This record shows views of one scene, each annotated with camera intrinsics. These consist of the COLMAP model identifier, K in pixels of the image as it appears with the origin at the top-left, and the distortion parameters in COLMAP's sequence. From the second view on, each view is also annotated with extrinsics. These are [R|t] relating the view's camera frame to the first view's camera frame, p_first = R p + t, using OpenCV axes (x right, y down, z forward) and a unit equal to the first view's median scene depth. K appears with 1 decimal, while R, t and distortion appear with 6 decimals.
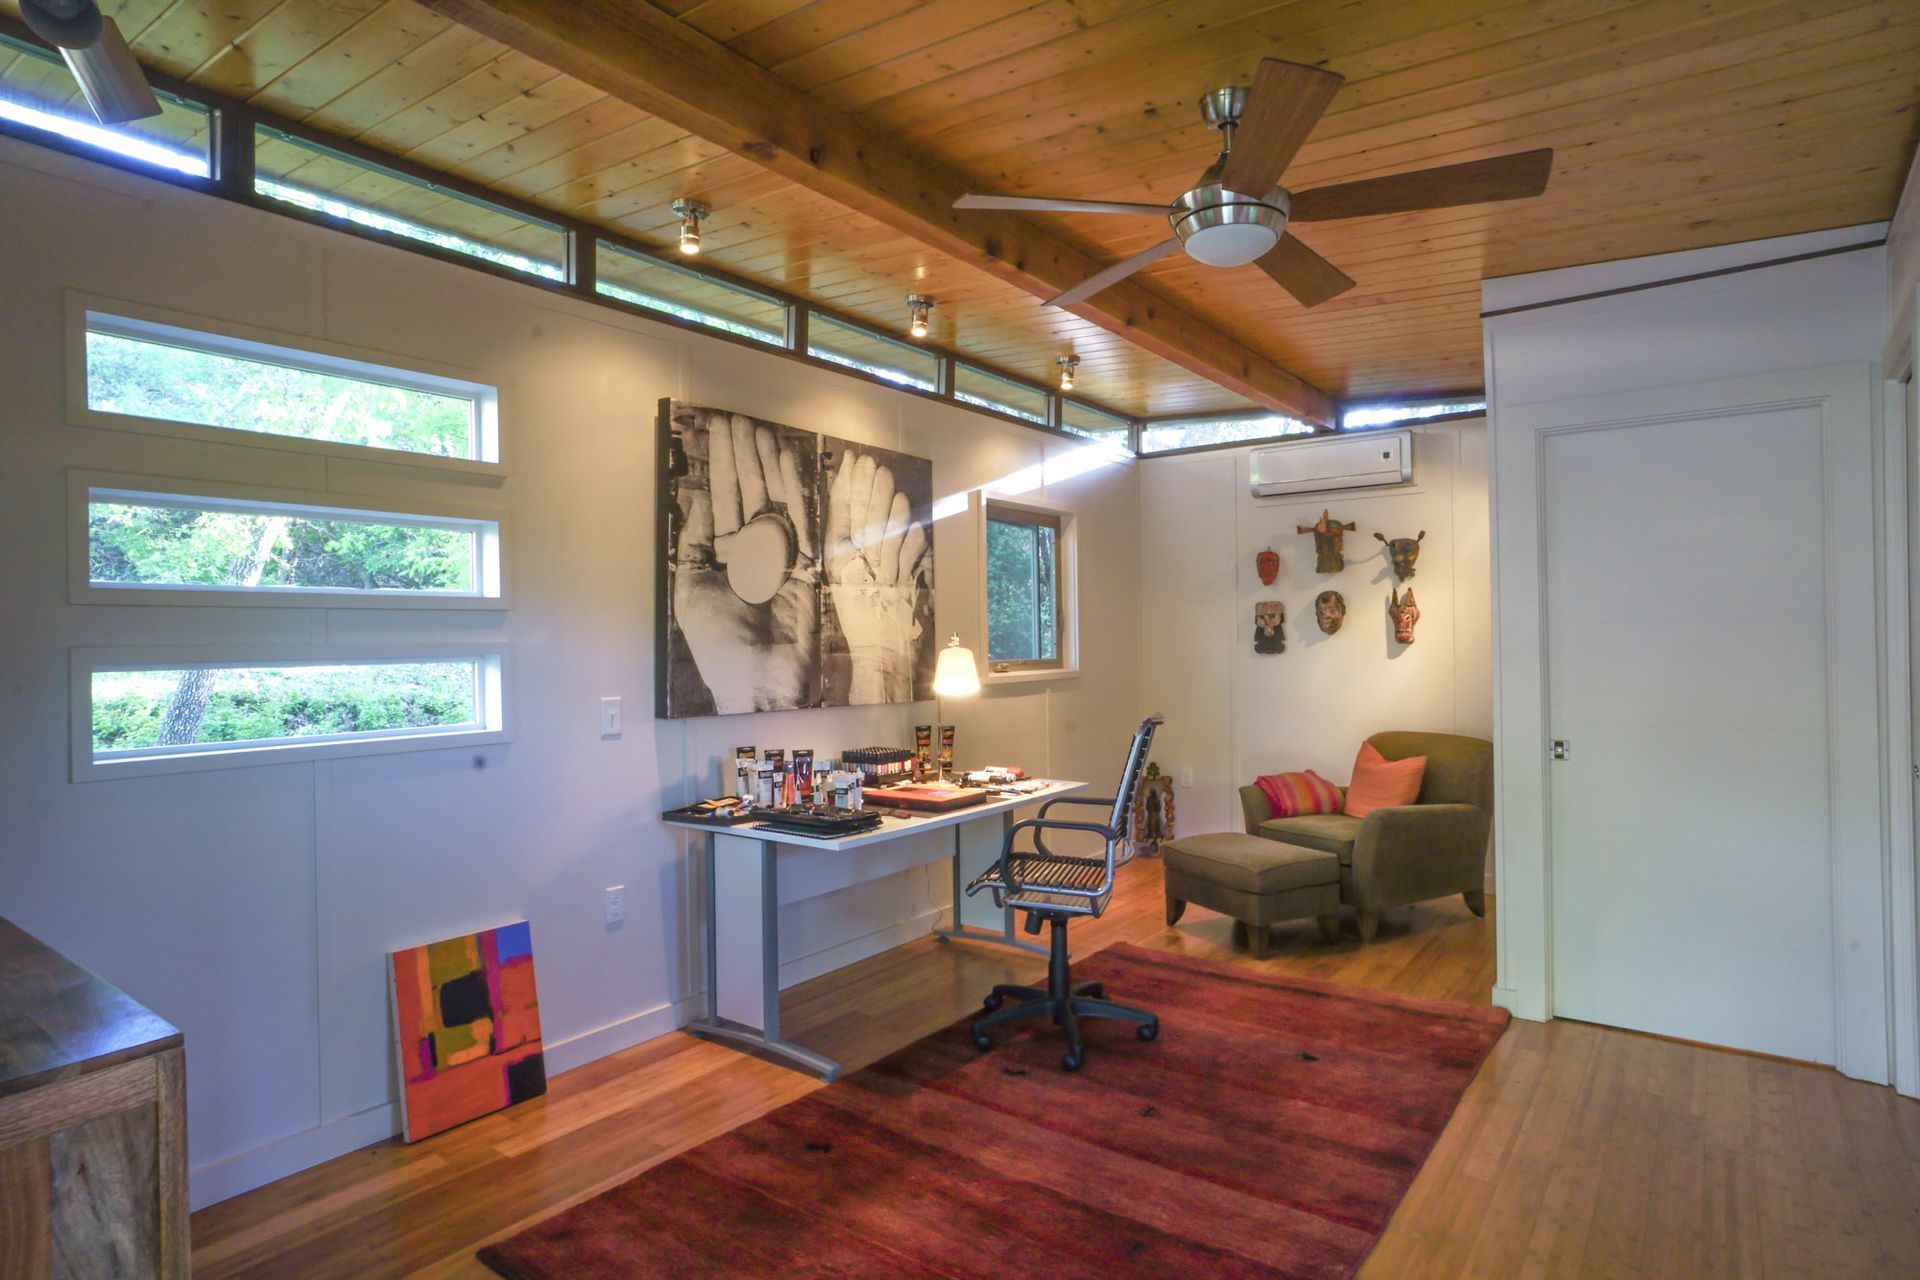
lens RADIAL K [[1043.8, 0, 946.5], [0, 1043.8, 637.8], [0, 0, 1]] dist [-0.001326, -0.000077]
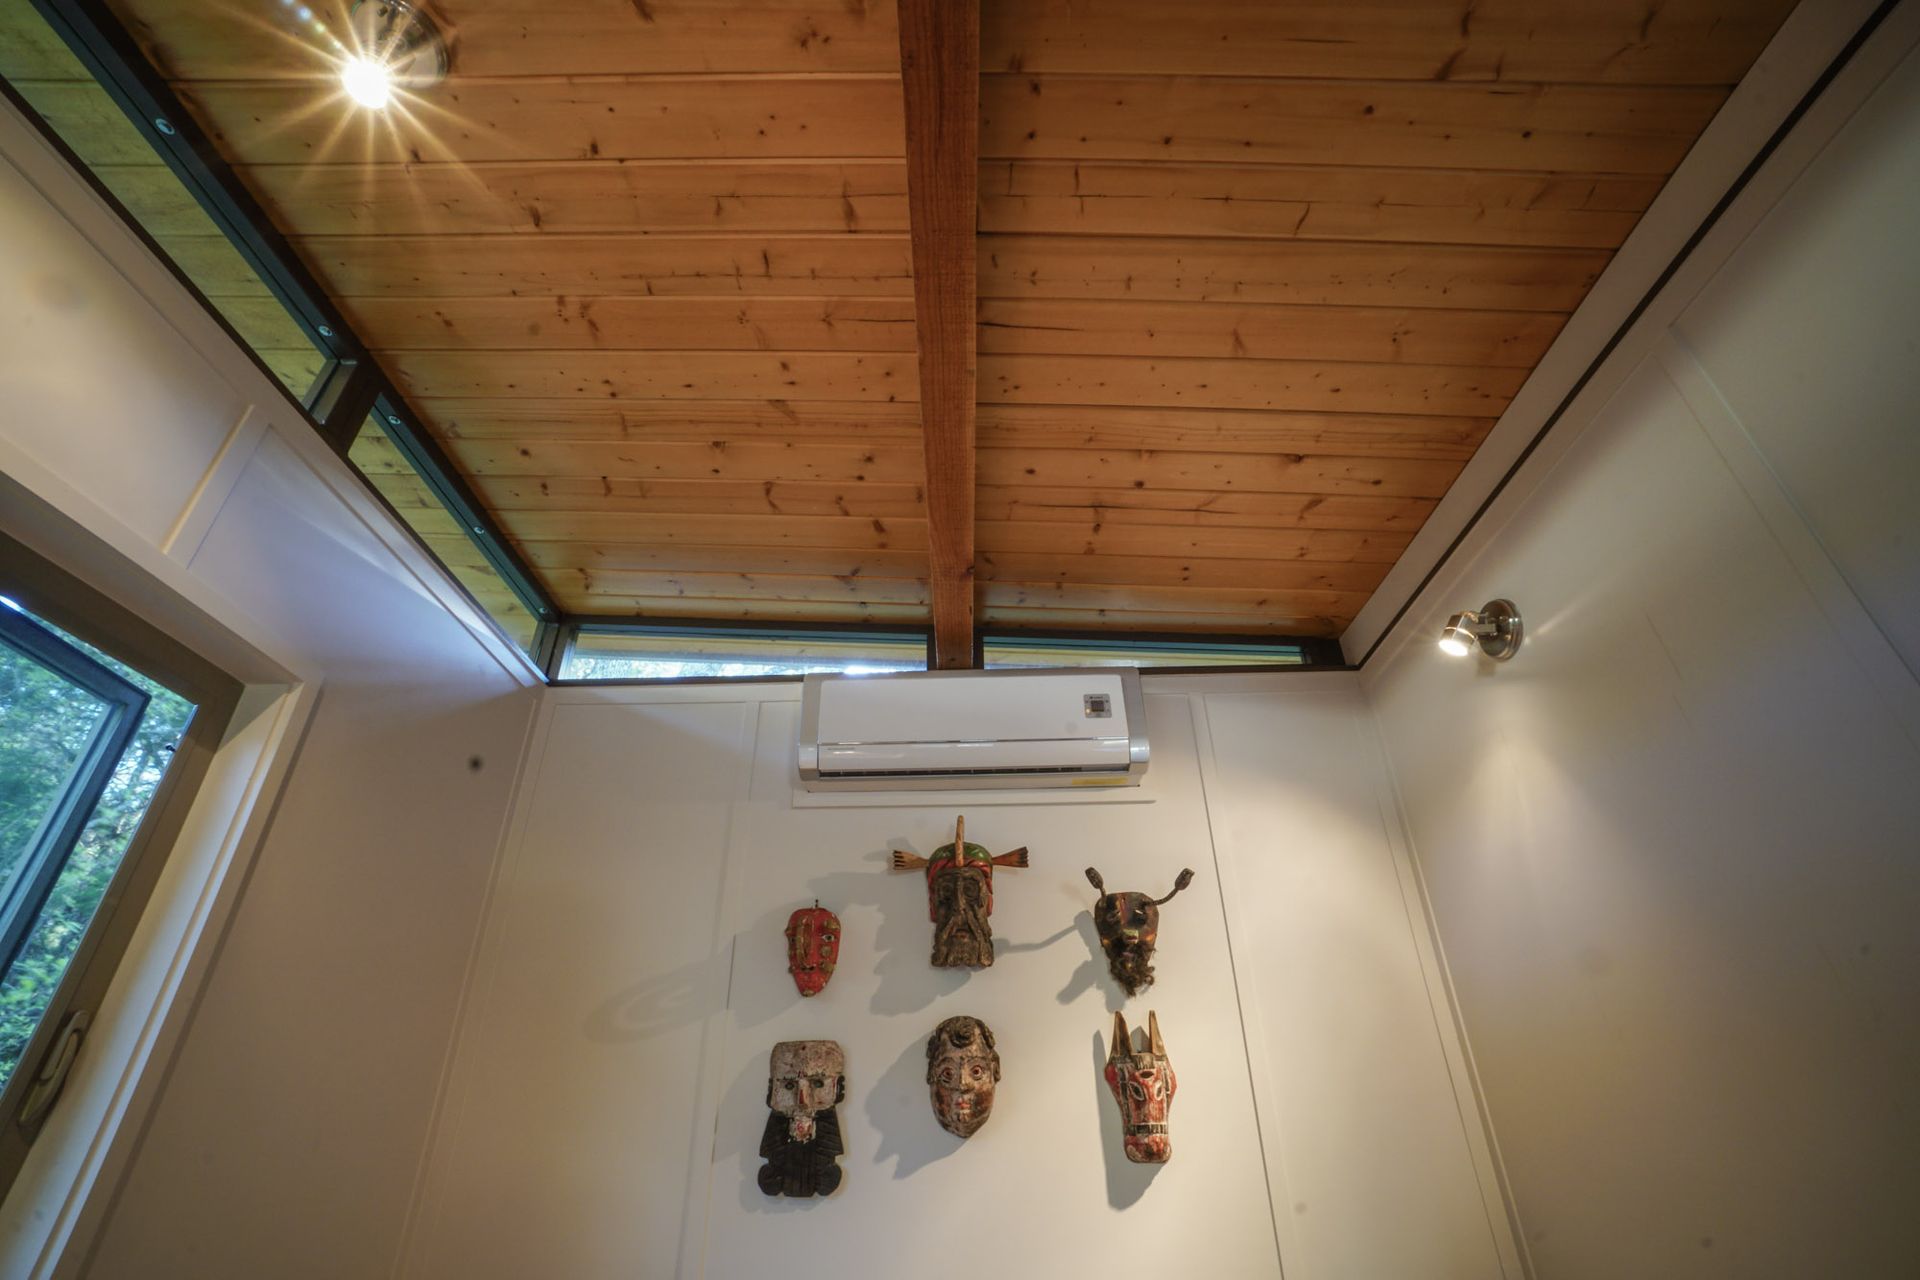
lens RADIAL K [[844.1, 0, 944.9], [0, 844.1, 637.2], [0, 0, 1]] dist [-0.062541, 0.022579]
pose [[0.809725, 0.306472, 0.500420, 0.225319], [-0.001204, 0.853647, -0.520851, -0.002802], [-0.586808, 0.421144, 0.691588, 1.046358]]
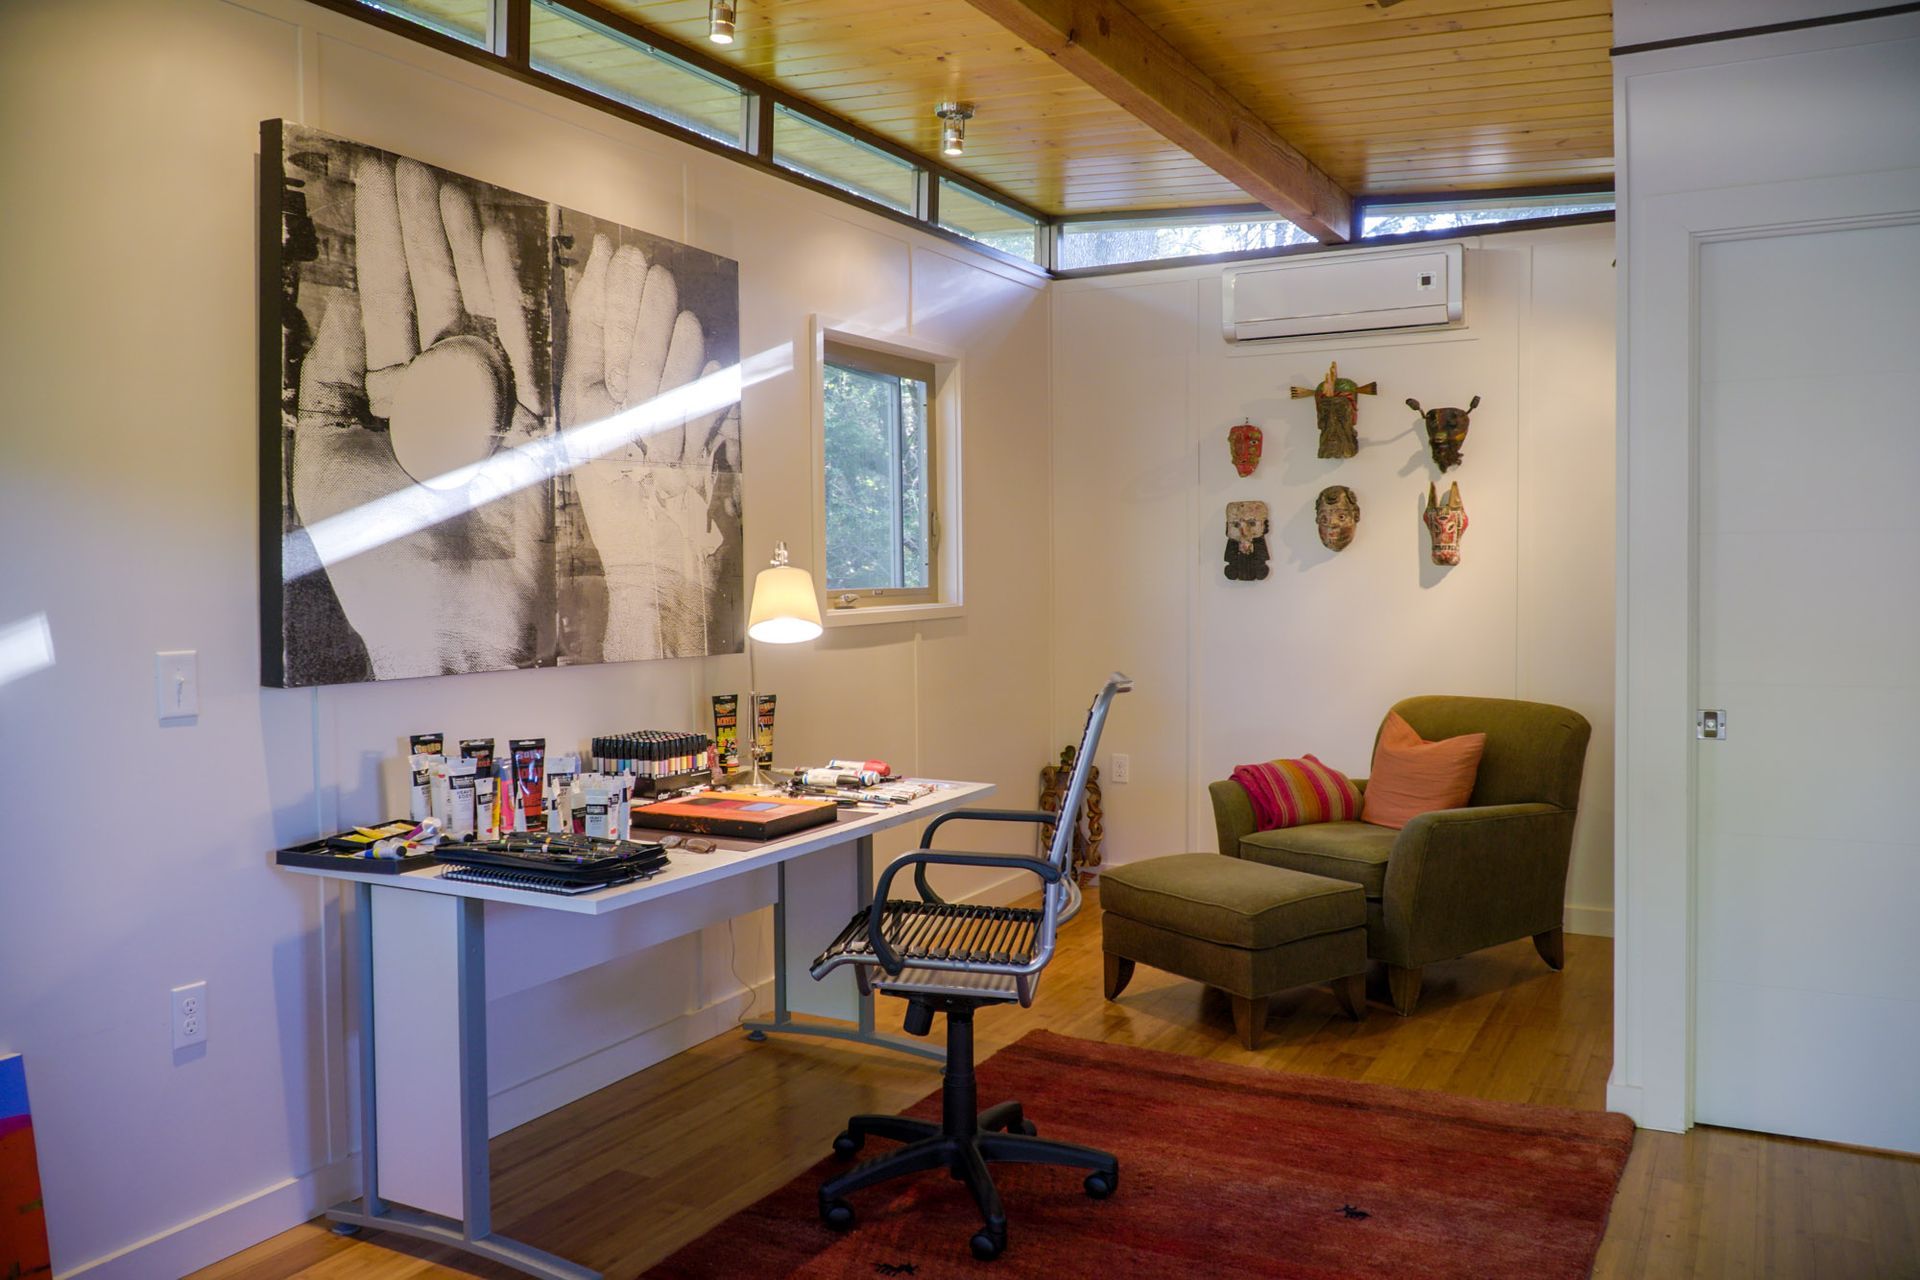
lens RADIAL K [[1522.1, 0, 956.3], [0, 1522.1, 615.4], [0, 0, 1]] dist [-0.001637, 0.001215]
pose [[0.988774, -0.001083, 0.149412, -0.024892], [-0.004303, 0.999353, 0.035720, 0.005750], [-0.149354, -0.035962, 0.988130, 0.111162]]
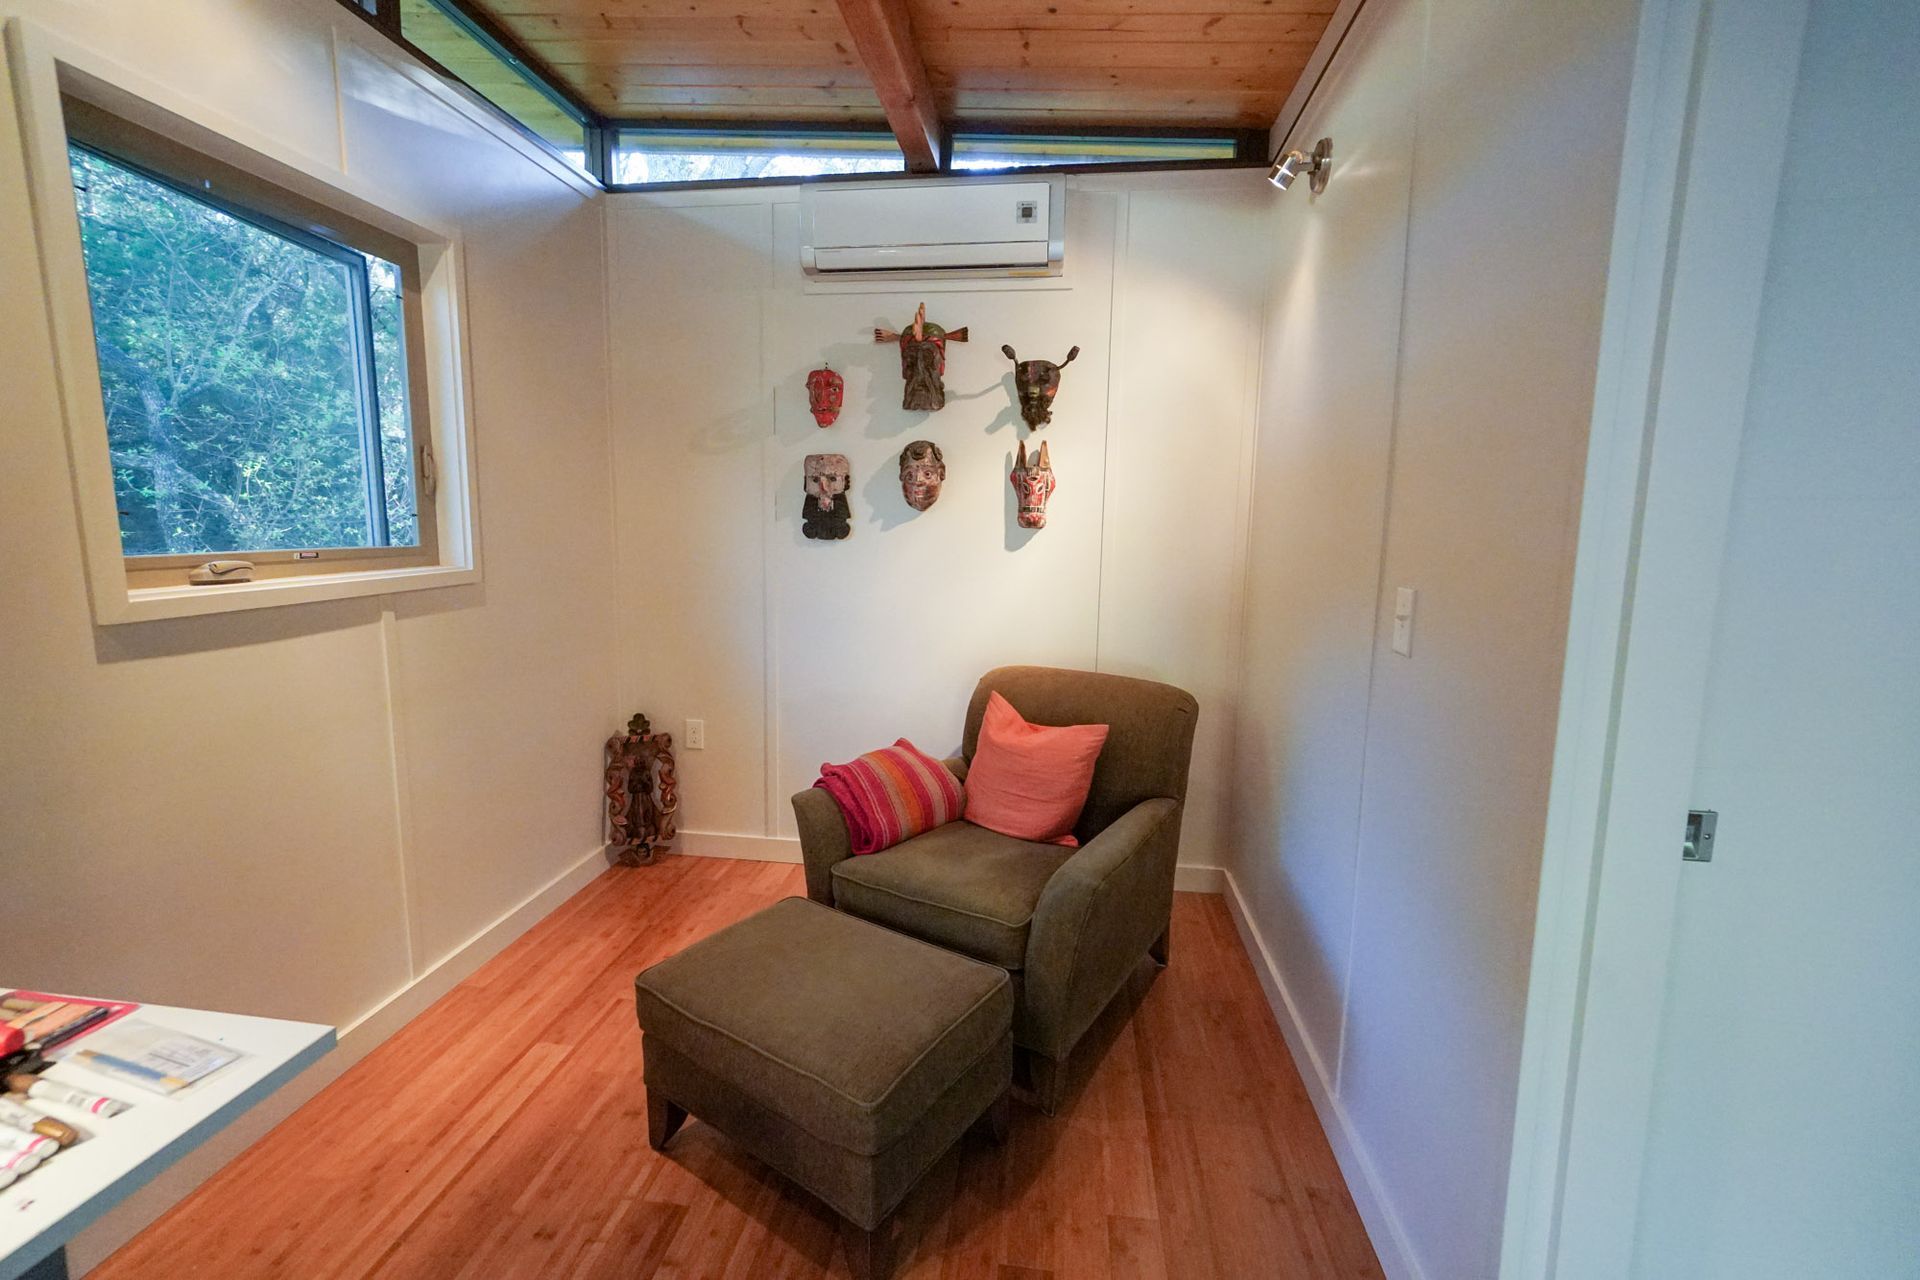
lens RADIAL K [[834.6, 0, 946.6], [0, 834.6, 632.1], [0, 0, 1]] dist [-0.024056, 0.012387]
pose [[0.871601, -0.040635, 0.488529, 0.190435], [-0.027832, 0.990849, 0.132074, 0.003499], [-0.489425, -0.128712, 0.862494, 0.795714]]
